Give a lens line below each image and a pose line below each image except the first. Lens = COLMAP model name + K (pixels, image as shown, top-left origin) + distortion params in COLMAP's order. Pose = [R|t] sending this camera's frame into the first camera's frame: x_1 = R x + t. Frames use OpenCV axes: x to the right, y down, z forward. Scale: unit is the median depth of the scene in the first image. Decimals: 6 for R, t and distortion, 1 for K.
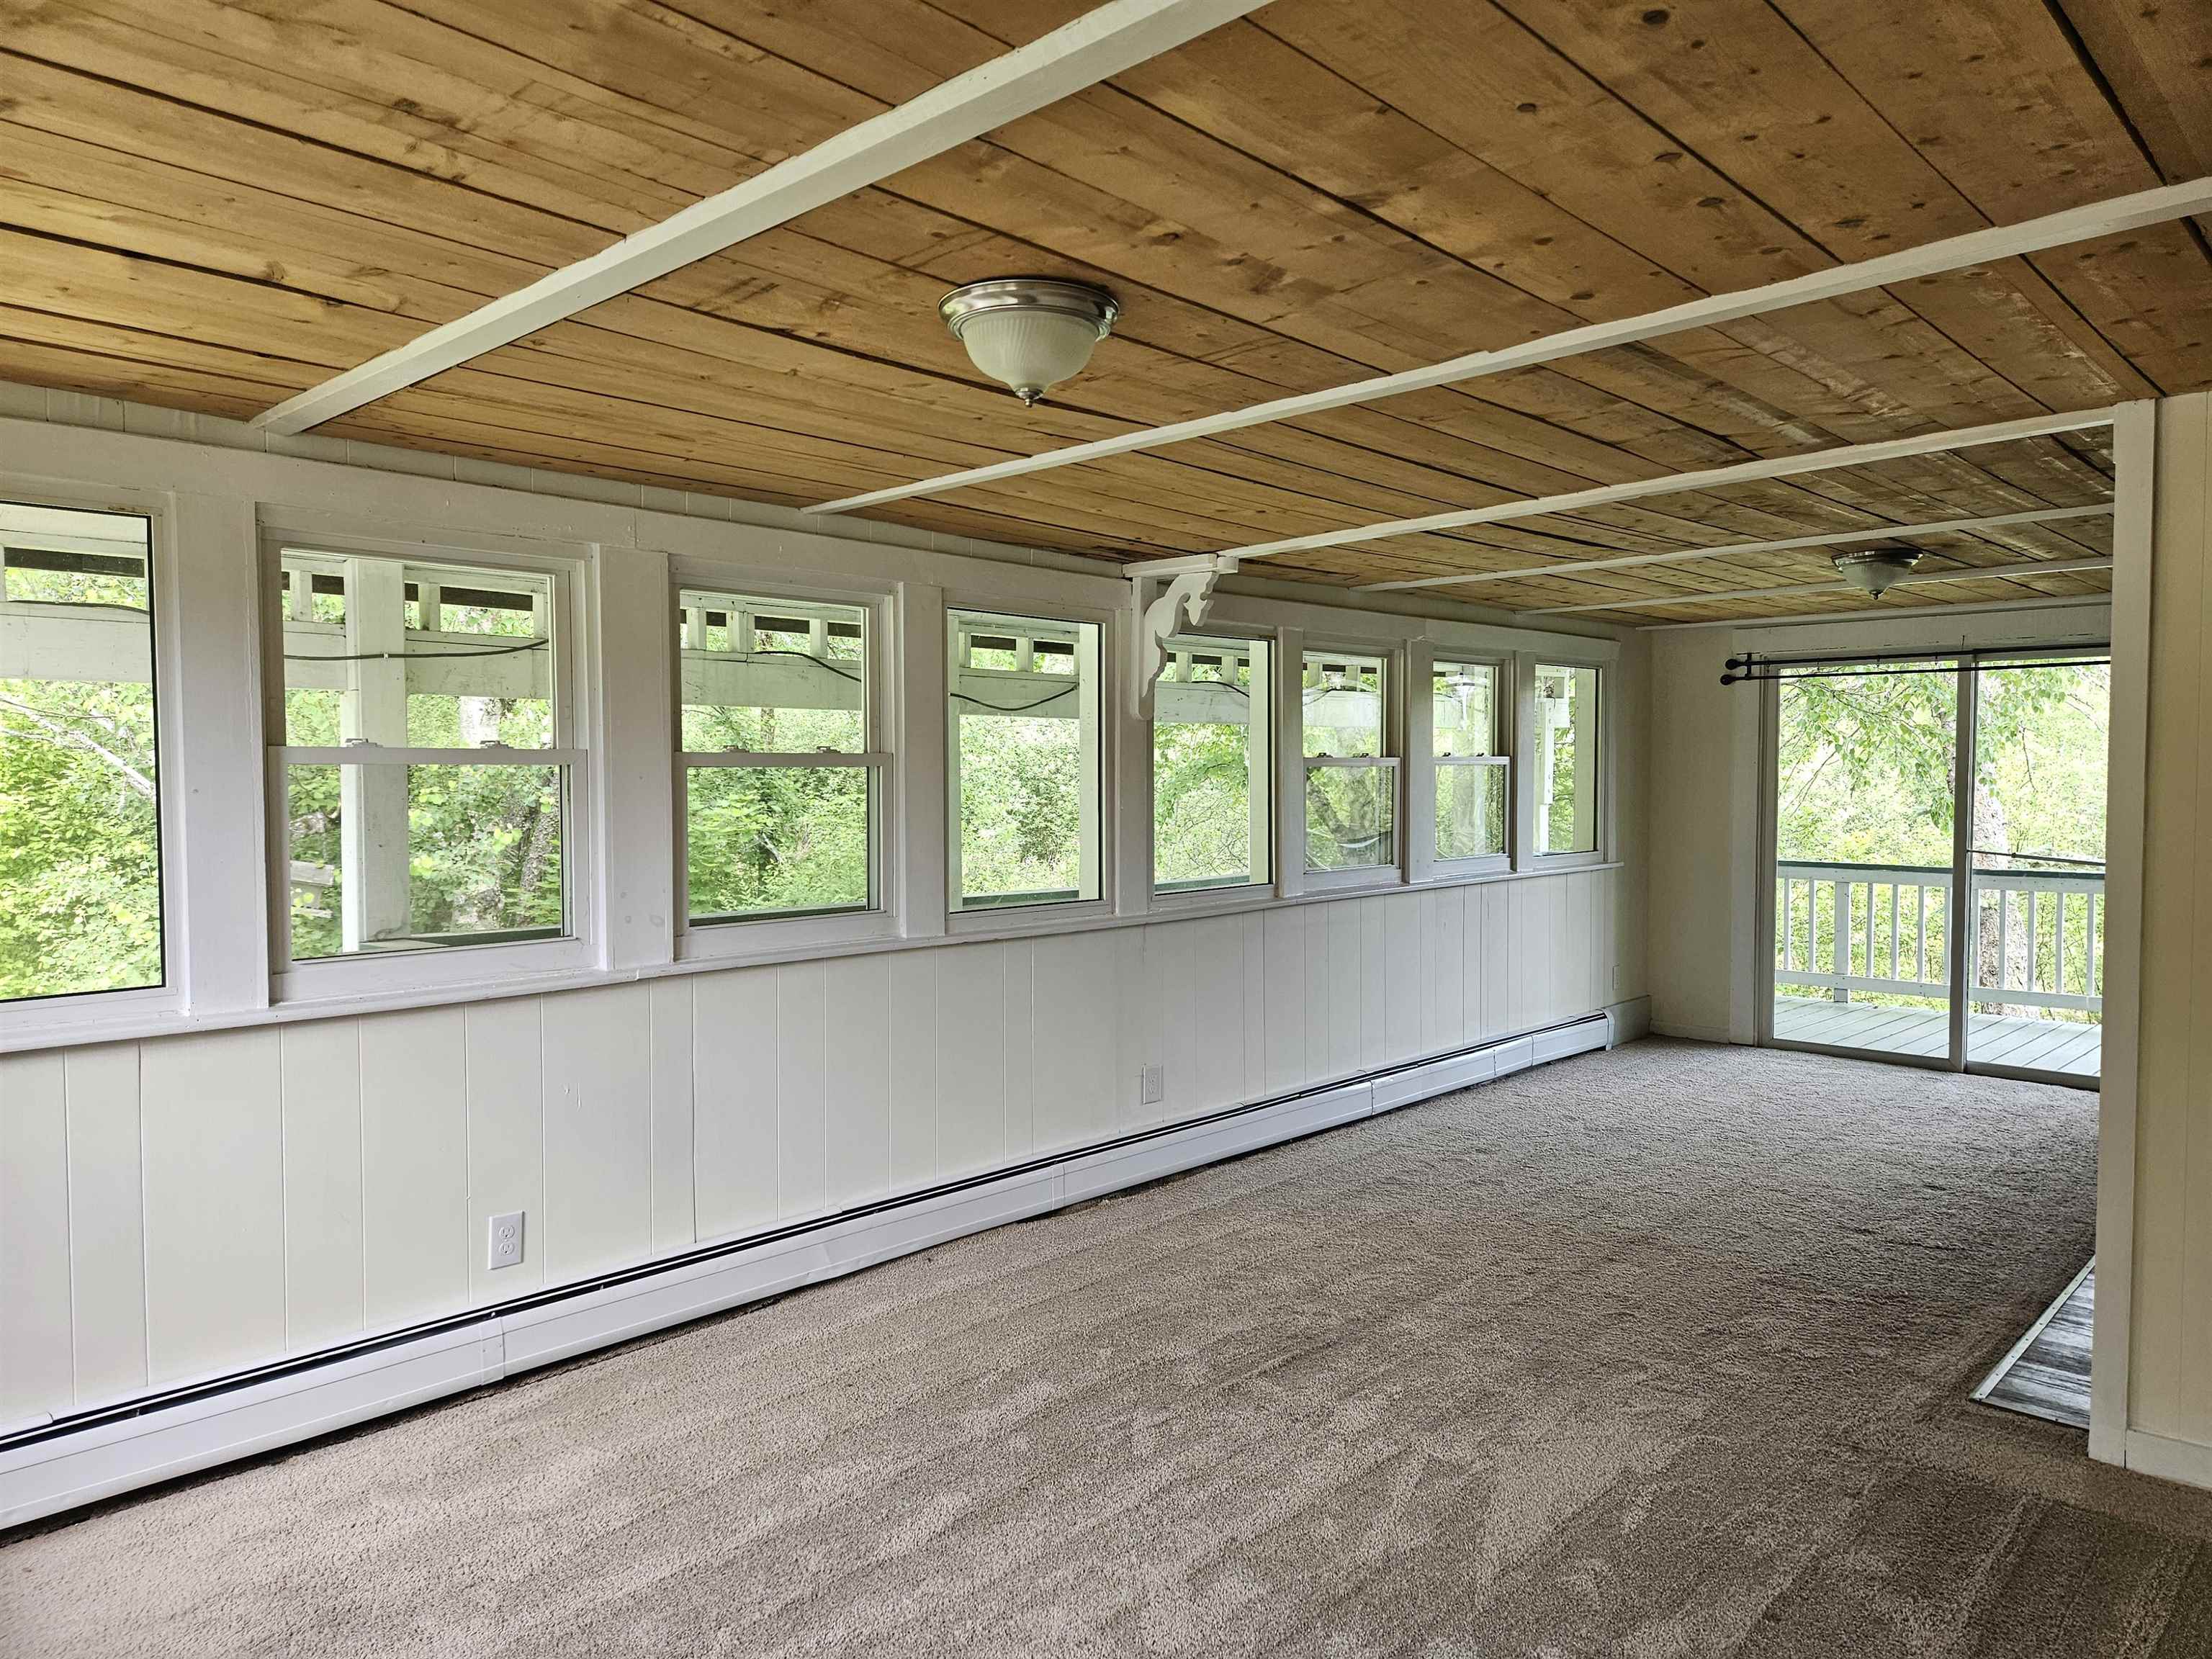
lens RADIAL K [[1495.8, 0, 1066.2], [0, 1495.8, 822.0], [0, 0, 1]] dist [0.035987, -0.001729]
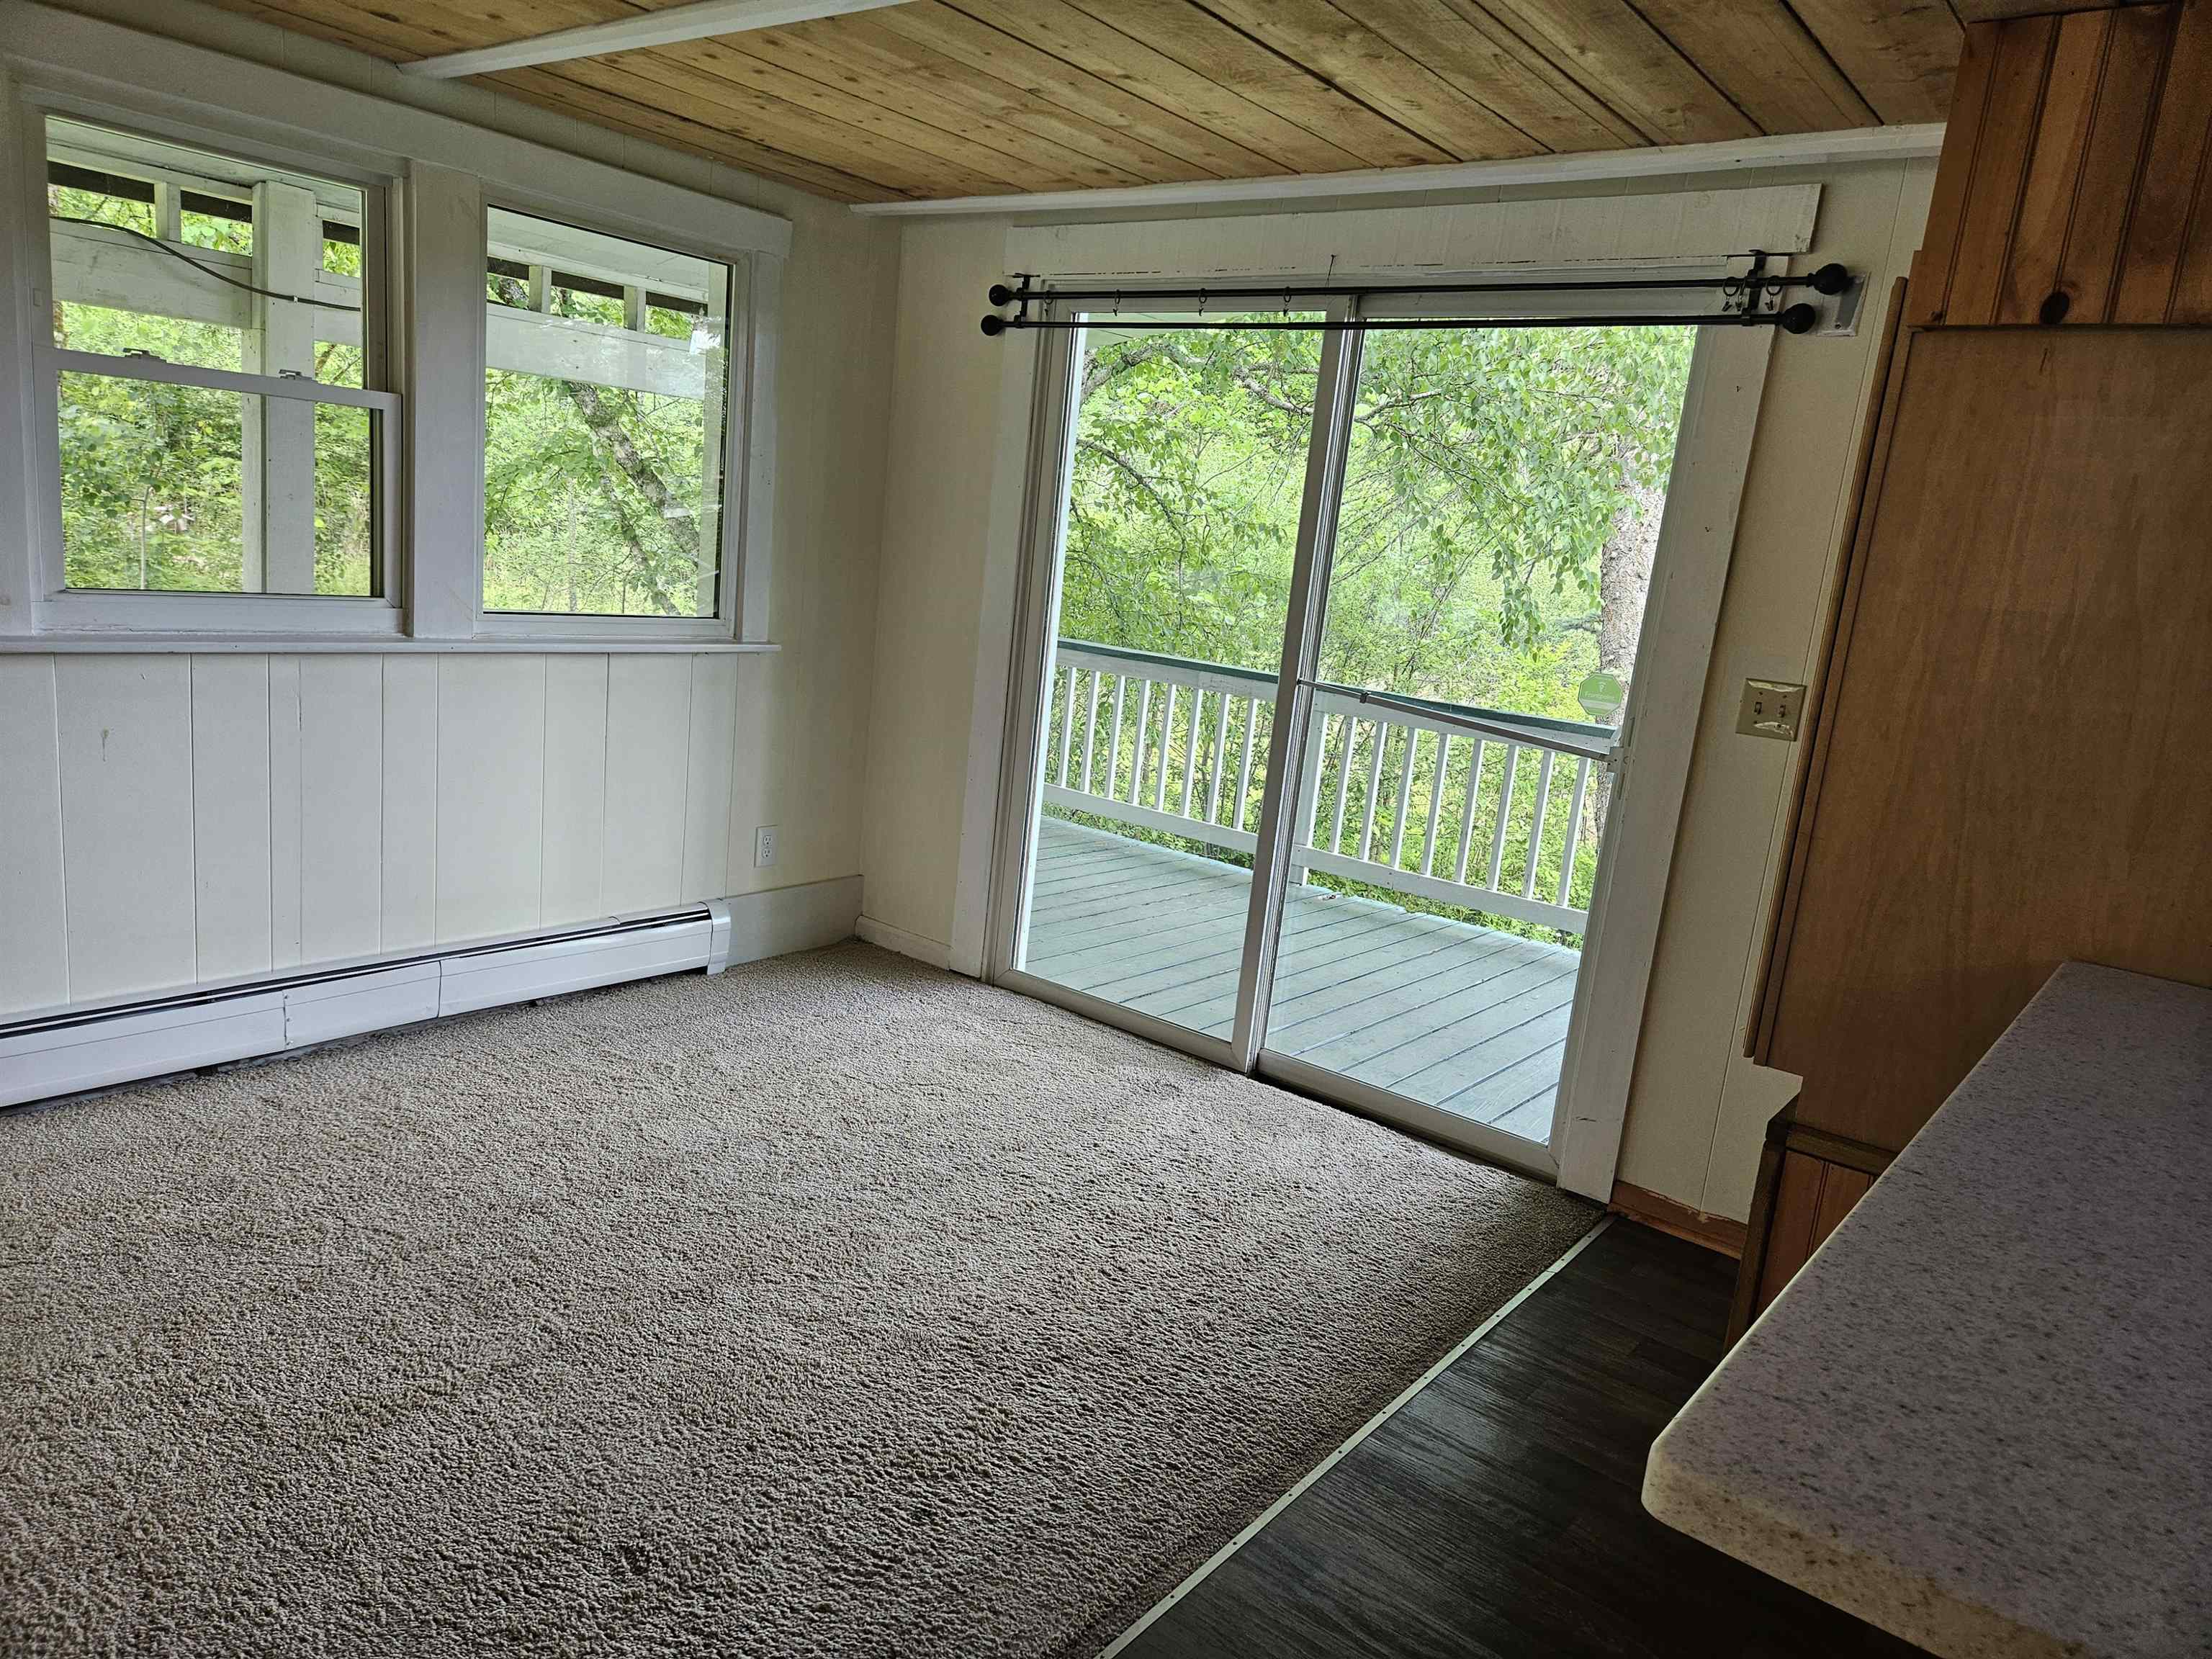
lens RADIAL K [[1495.8, 0, 1066.2], [0, 1495.8, 822.0], [0, 0, 1]] dist [0.035987, -0.001729]
pose [[0.991947, 0.086071, 0.092912, 0.431565], [-0.101110, 0.979953, 0.171665, -0.014744], [-0.076274, -0.179677, 0.980764, 0.437765]]
